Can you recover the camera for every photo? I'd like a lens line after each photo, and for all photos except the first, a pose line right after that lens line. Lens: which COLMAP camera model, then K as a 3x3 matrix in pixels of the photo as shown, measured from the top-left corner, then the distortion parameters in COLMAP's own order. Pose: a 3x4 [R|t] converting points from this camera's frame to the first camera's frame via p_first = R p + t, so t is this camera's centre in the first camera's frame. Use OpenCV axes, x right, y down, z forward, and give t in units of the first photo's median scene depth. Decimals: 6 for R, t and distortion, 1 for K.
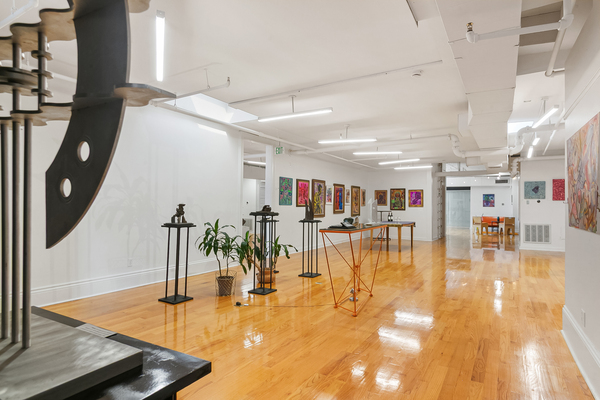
lens RADIAL K [[356.3, 0, 300.6], [0, 356.3, 208.1], [0, 0, 1]] dist [-0.001950, -0.000499]
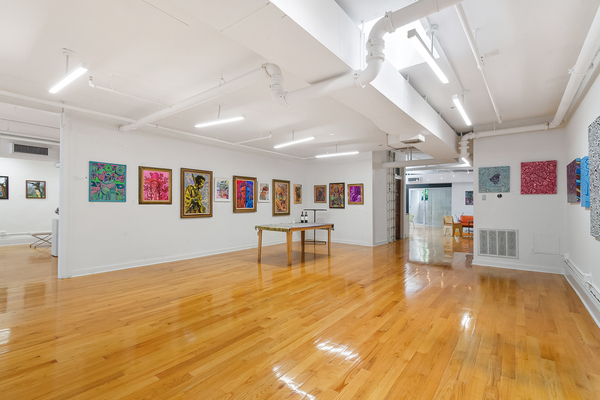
lens RADIAL K [[288.4, 0, 299.1], [0, 288.4, 206.8], [0, 0, 1]] dist [0.000350, 0.000015]
pose [[0.992632, 0.000064, -0.121164, 0.313321], [0.000231, 0.999997, 0.002418, 0.000293], [0.121164, -0.002428, 0.992630, 0.357856]]
